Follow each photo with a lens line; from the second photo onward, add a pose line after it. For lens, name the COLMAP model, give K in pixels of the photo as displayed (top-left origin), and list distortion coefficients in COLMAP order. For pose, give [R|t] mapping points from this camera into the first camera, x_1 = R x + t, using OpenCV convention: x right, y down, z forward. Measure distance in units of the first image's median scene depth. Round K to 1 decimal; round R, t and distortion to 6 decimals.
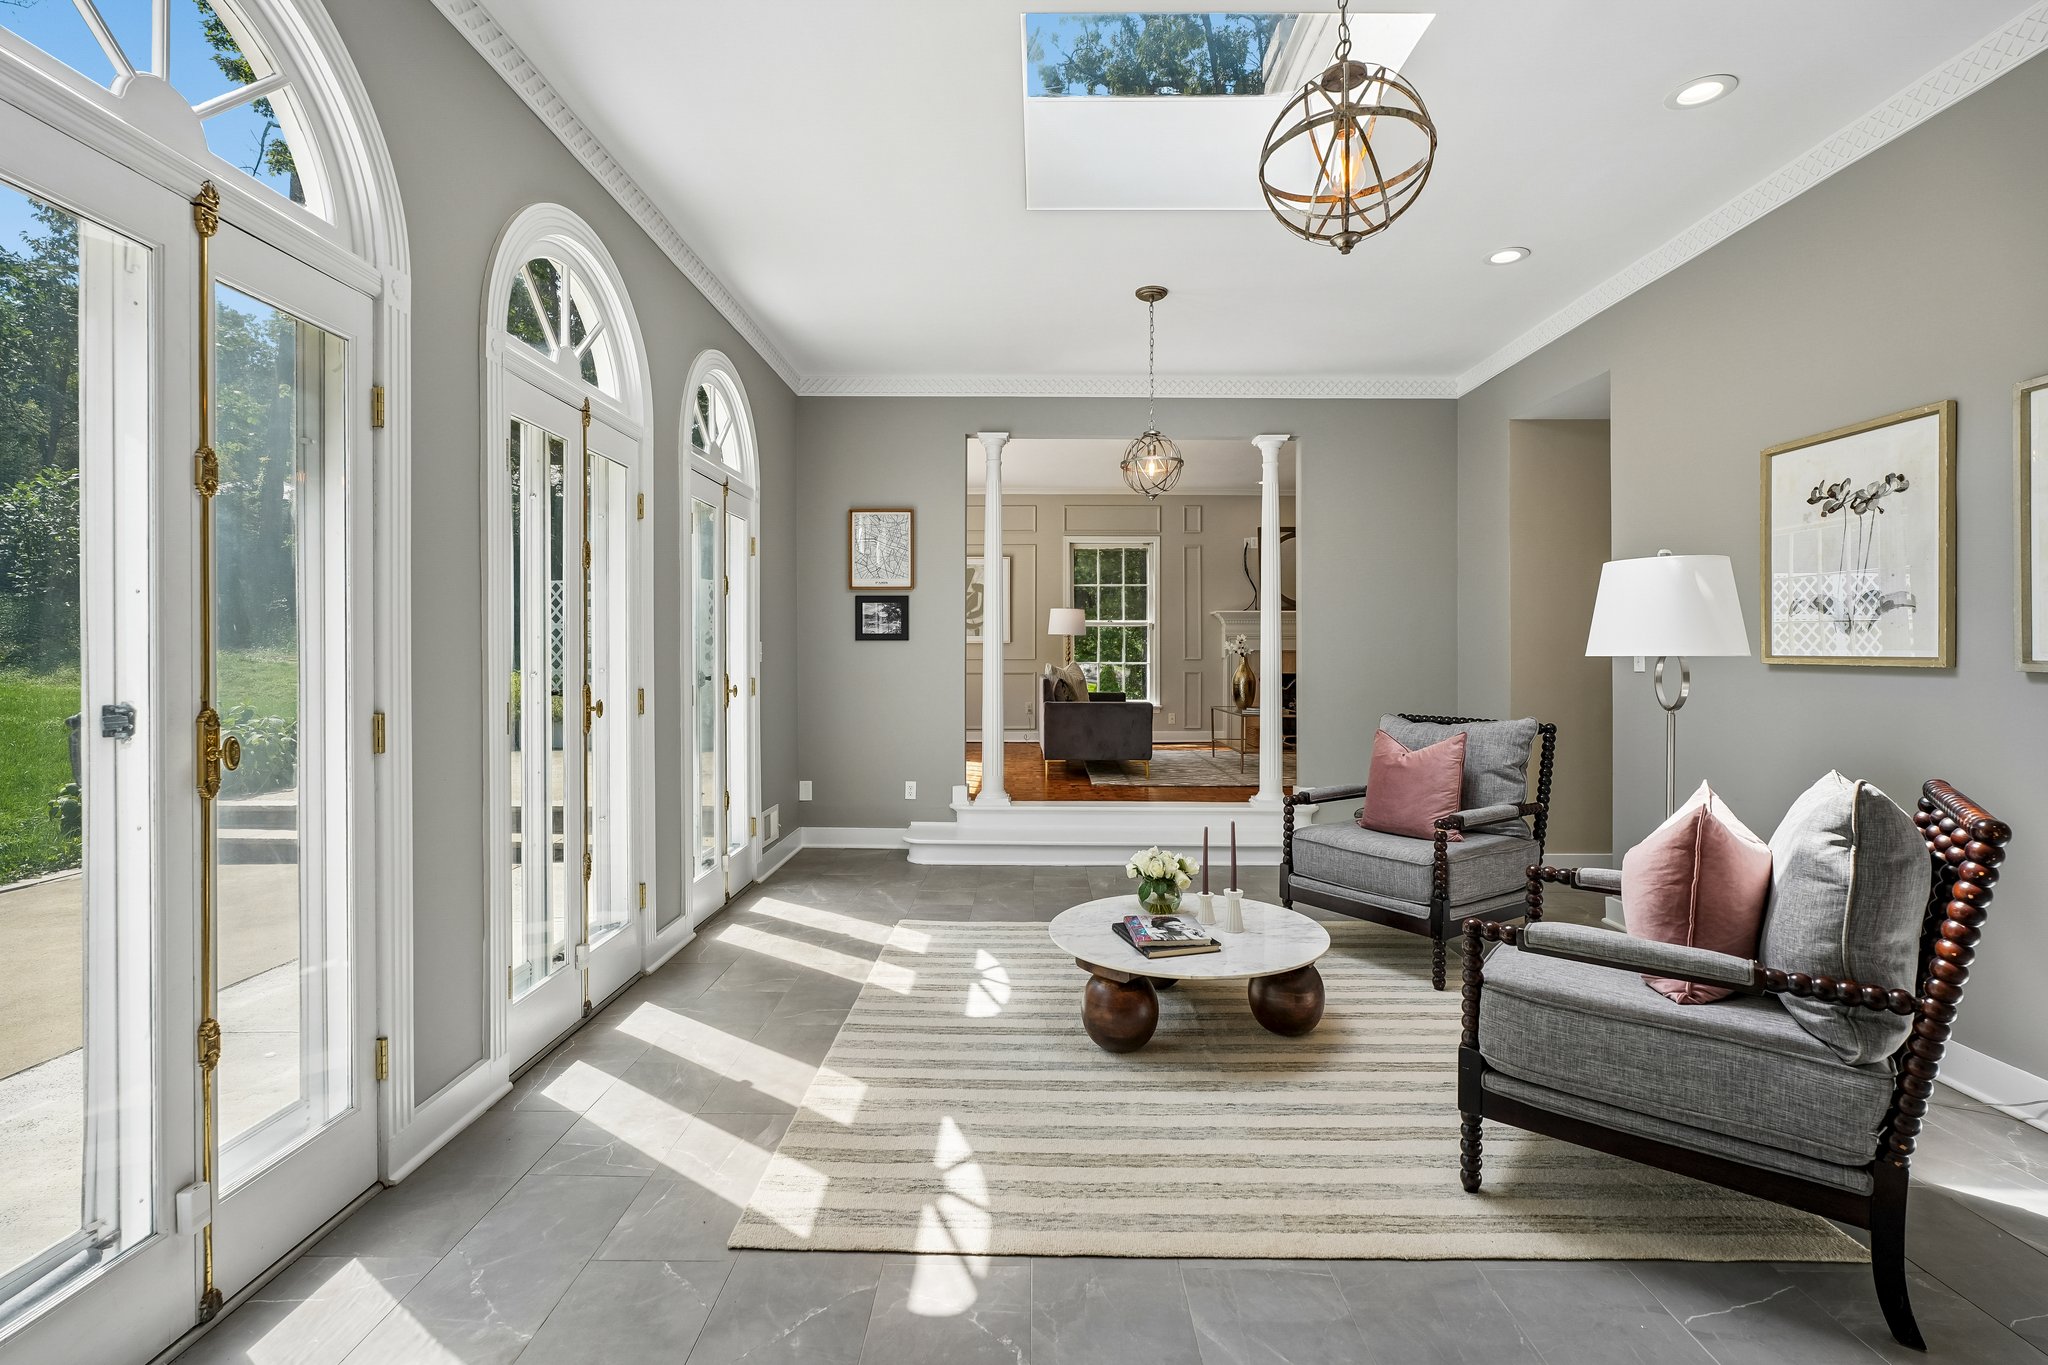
lens RADIAL K [[936.2, 0, 1024.4], [0, 936.2, 664.1], [0, 0, 1]] dist [0.004148, 0.000321]
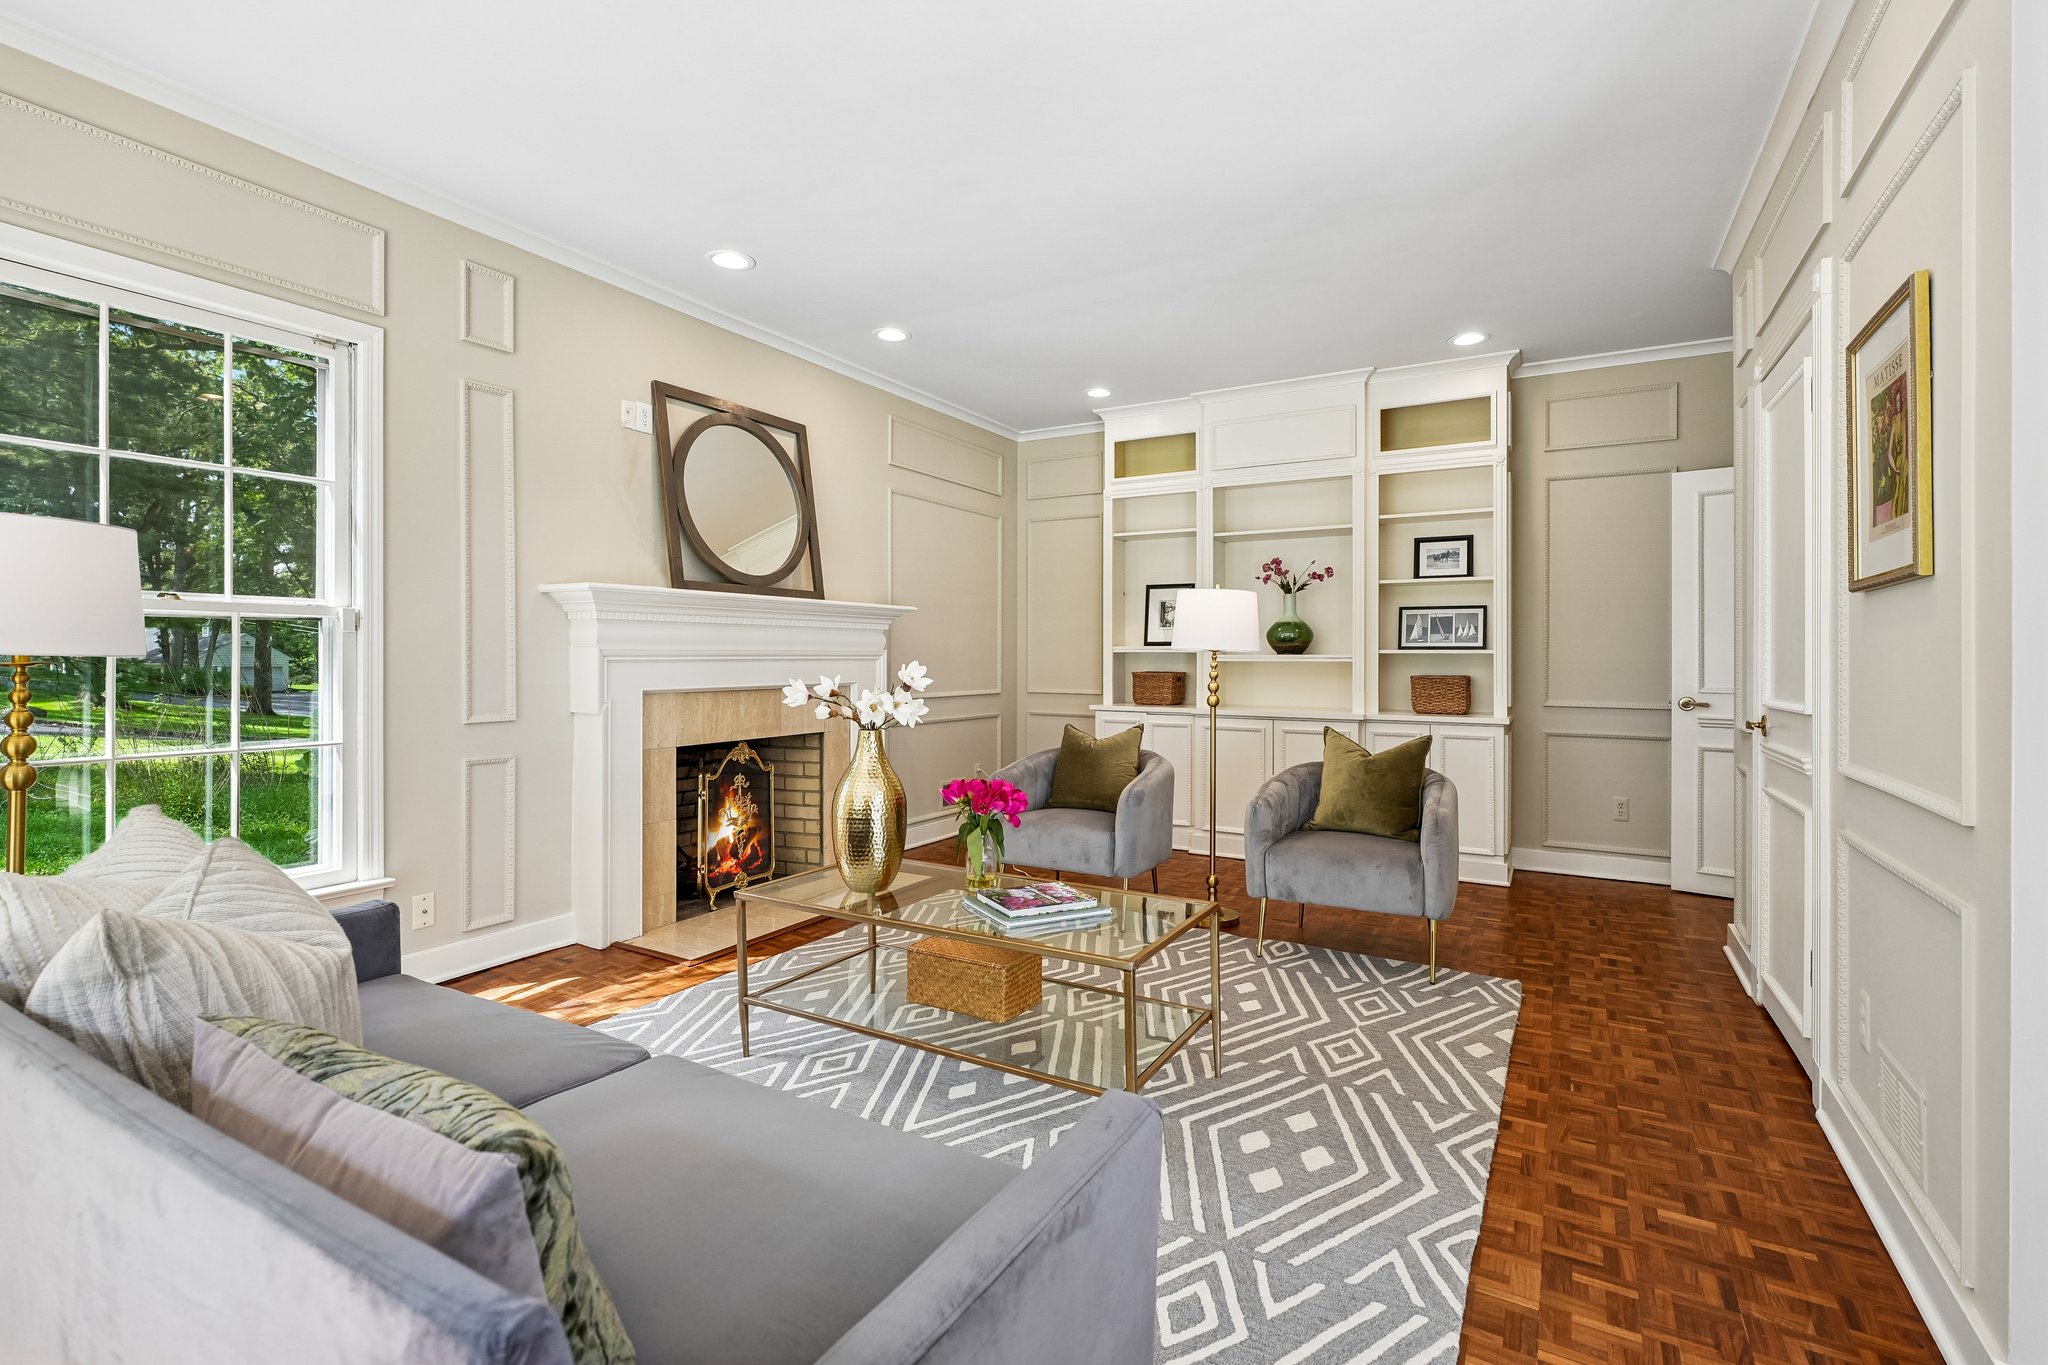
lens RADIAL K [[936.2, 0, 1021.2], [0, 936.2, 674.1], [0, 0, 1]] dist [0.004148, 0.000321]
pose [[0.494118, -0.005727, 0.869376, -0.027261], [0.008829, 0.999960, 0.001569, -0.036931], [-0.869350, 0.006901, 0.494149, 1.049374]]
